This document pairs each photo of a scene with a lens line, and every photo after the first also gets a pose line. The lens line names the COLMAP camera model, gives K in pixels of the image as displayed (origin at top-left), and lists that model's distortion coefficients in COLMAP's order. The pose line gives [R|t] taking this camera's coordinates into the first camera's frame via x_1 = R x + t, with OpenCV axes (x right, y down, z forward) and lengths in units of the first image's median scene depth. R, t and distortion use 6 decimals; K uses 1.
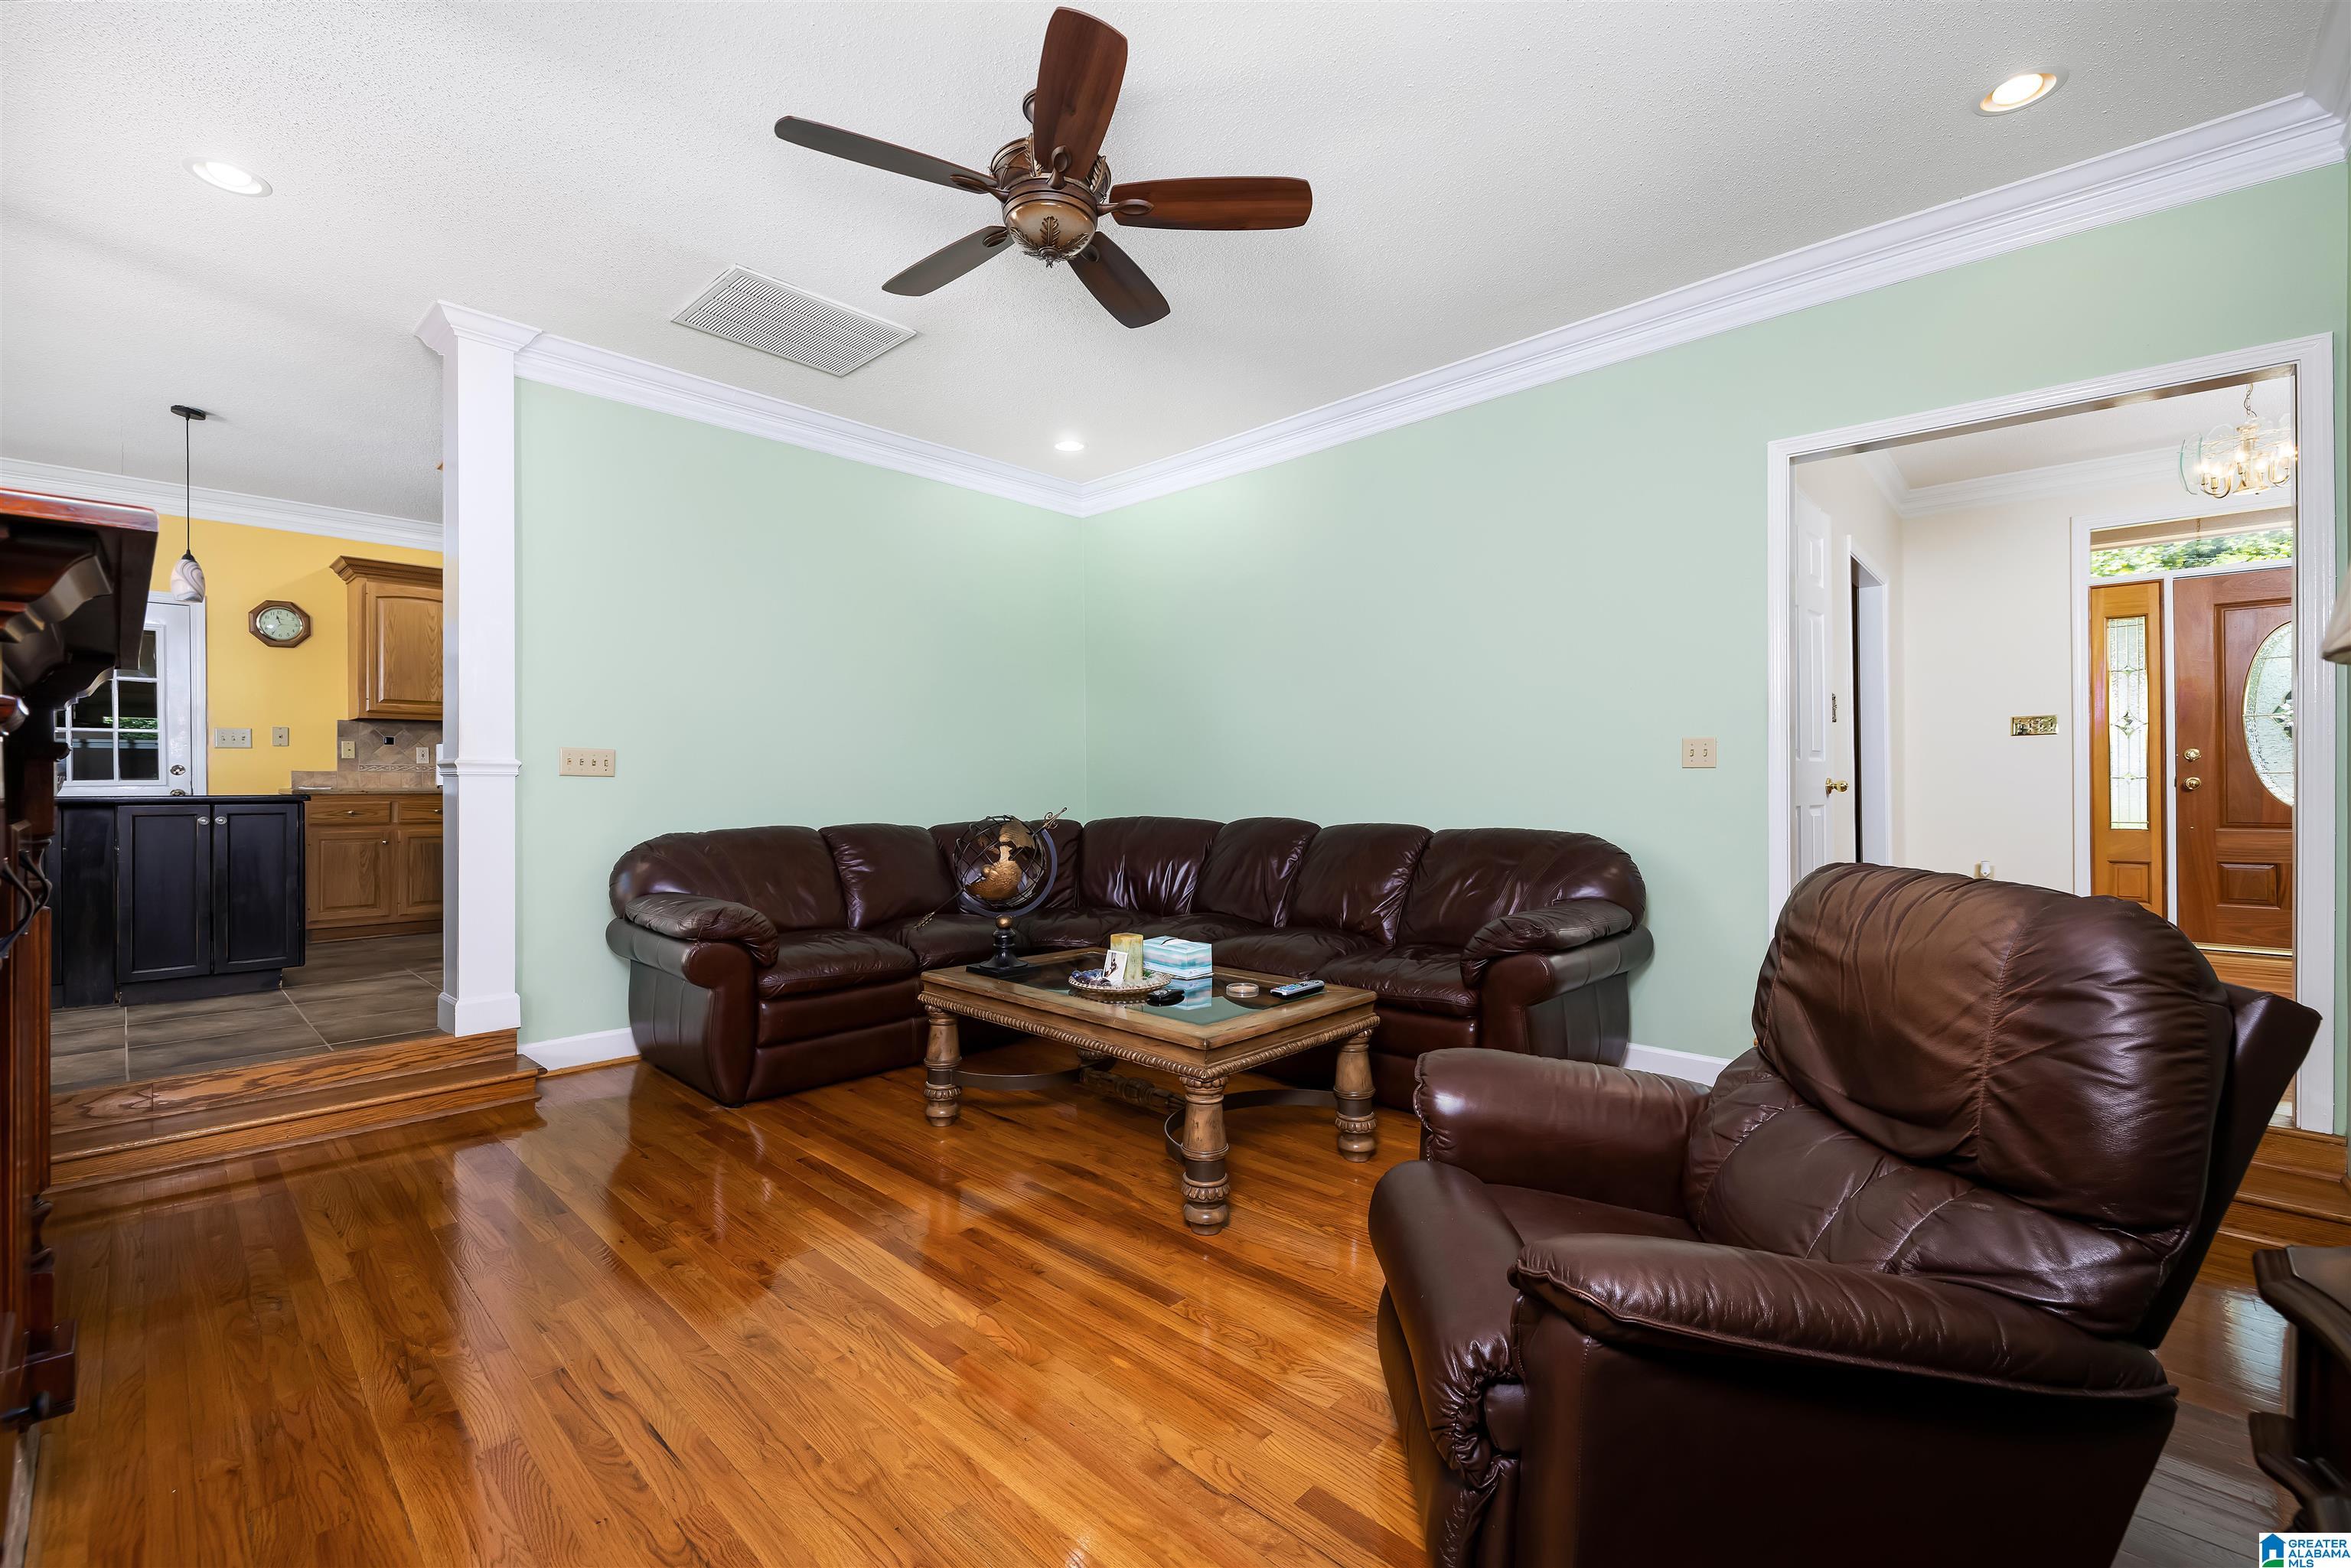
lens RADIAL K [[975.5, 0, 1175.5], [0, 975.5, 784.0], [0, 0, 1]] dist [-0.000396, -0.000008]
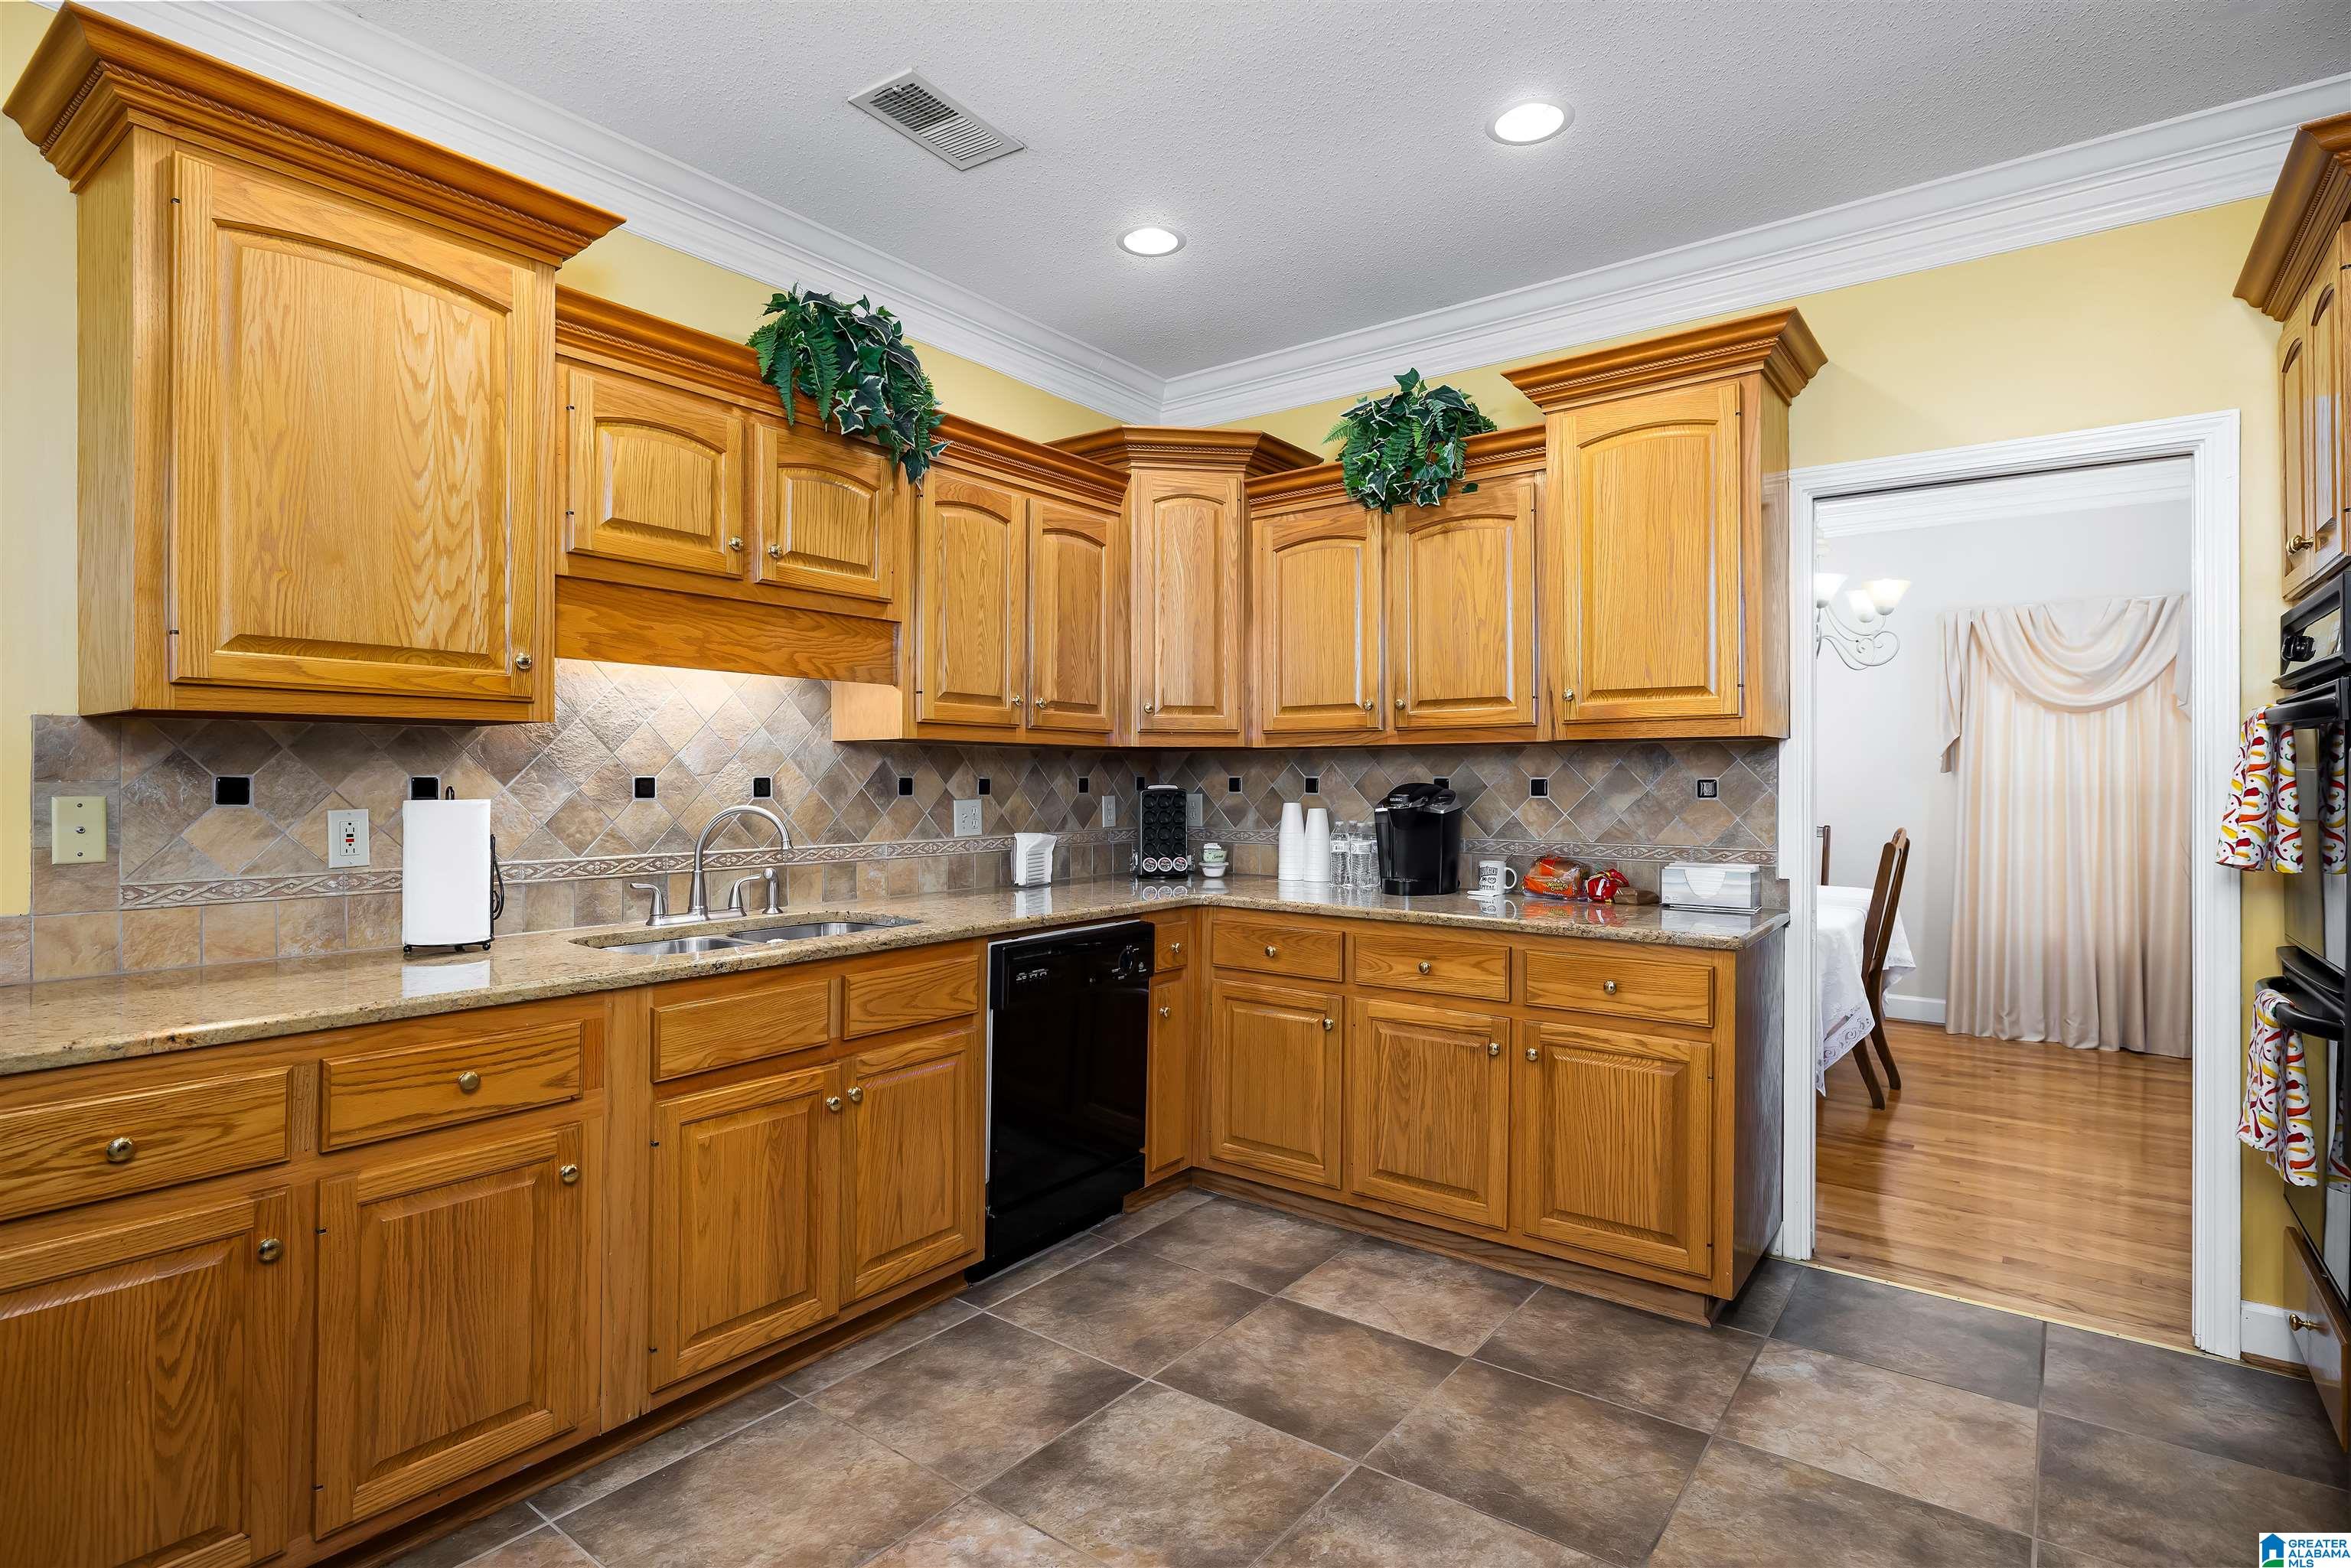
lens RADIAL K [[1150.5, 0, 1184.7], [0, 1150.5, 779.4], [0, 0, 1]] dist [-0.004761, -0.000554]
pose [[0.994266, 0.008554, 0.106591, -0.606419], [-0.008437, 0.999963, -0.001549, -0.052028], [-0.106600, 0.000641, 0.994302, 0.686373]]
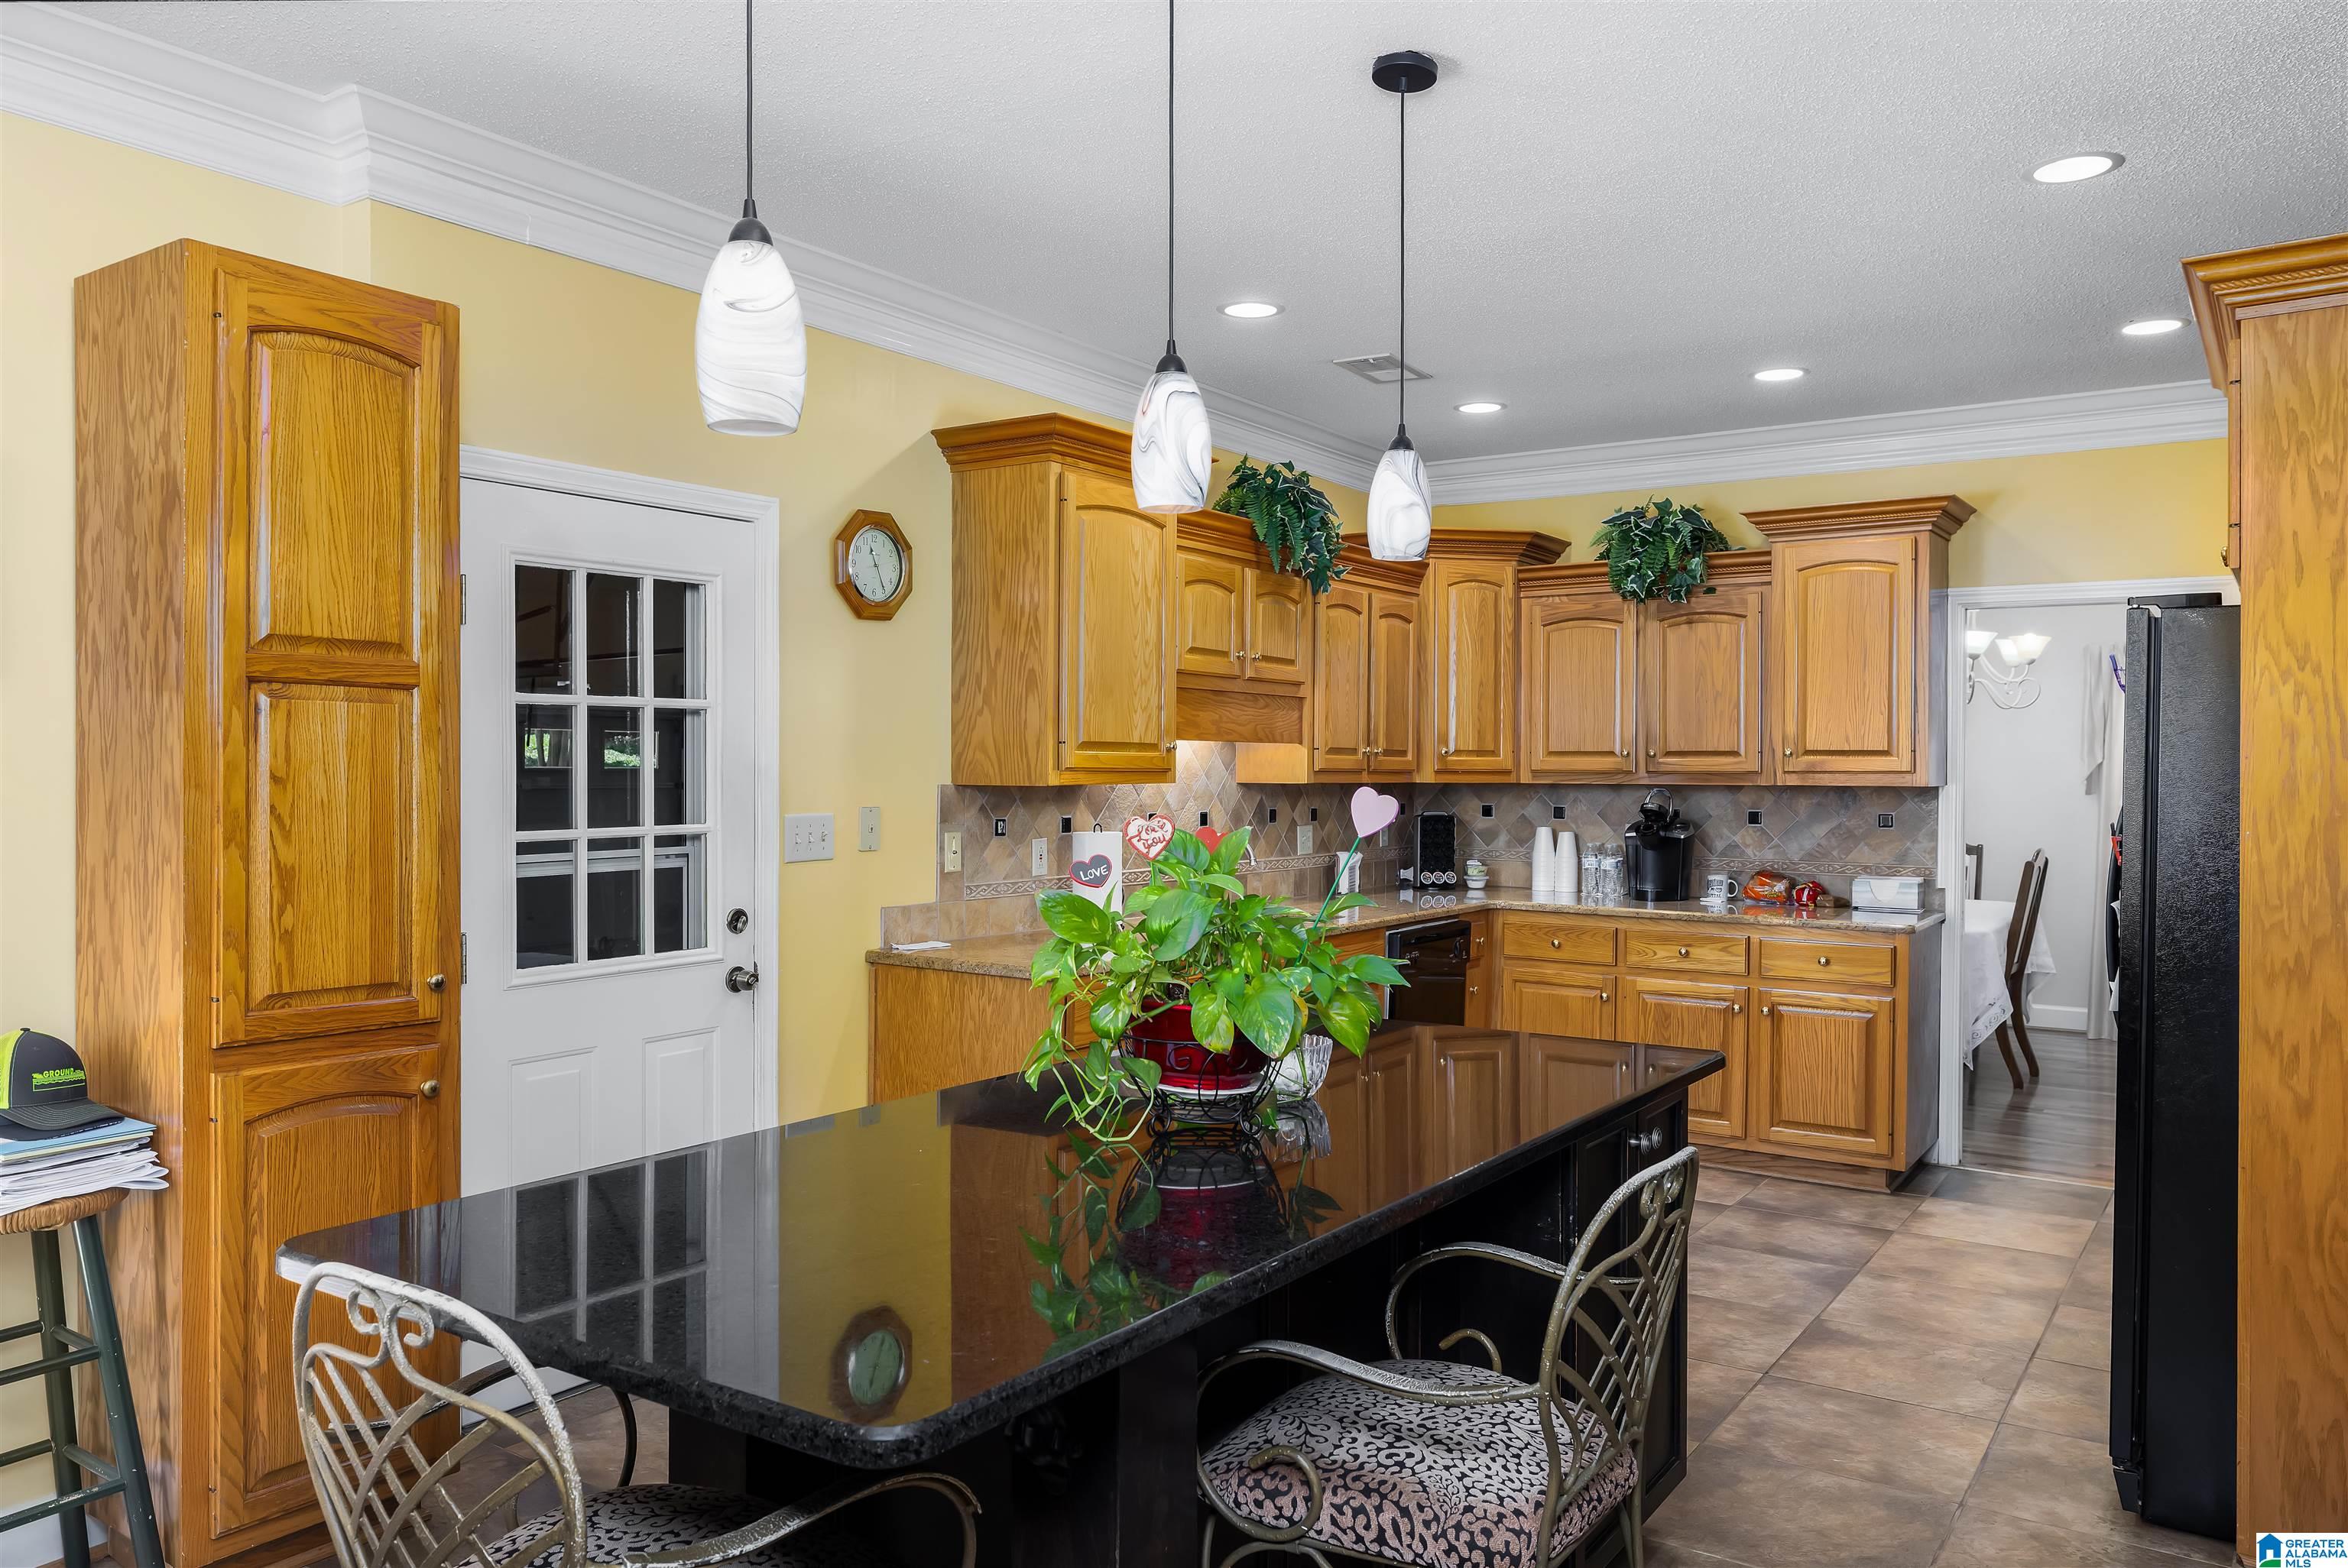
lens RADIAL K [[1635.5, 0, 1174.0], [0, 1635.5, 784.0], [0, 0, 1]] dist [-0.000865, -0.001058]
pose [[0.988580, 0.011724, 0.150240, -0.886126], [-0.013199, 0.999874, 0.008823, -0.075603], [-0.150118, -0.010705, 0.988610, 0.271565]]
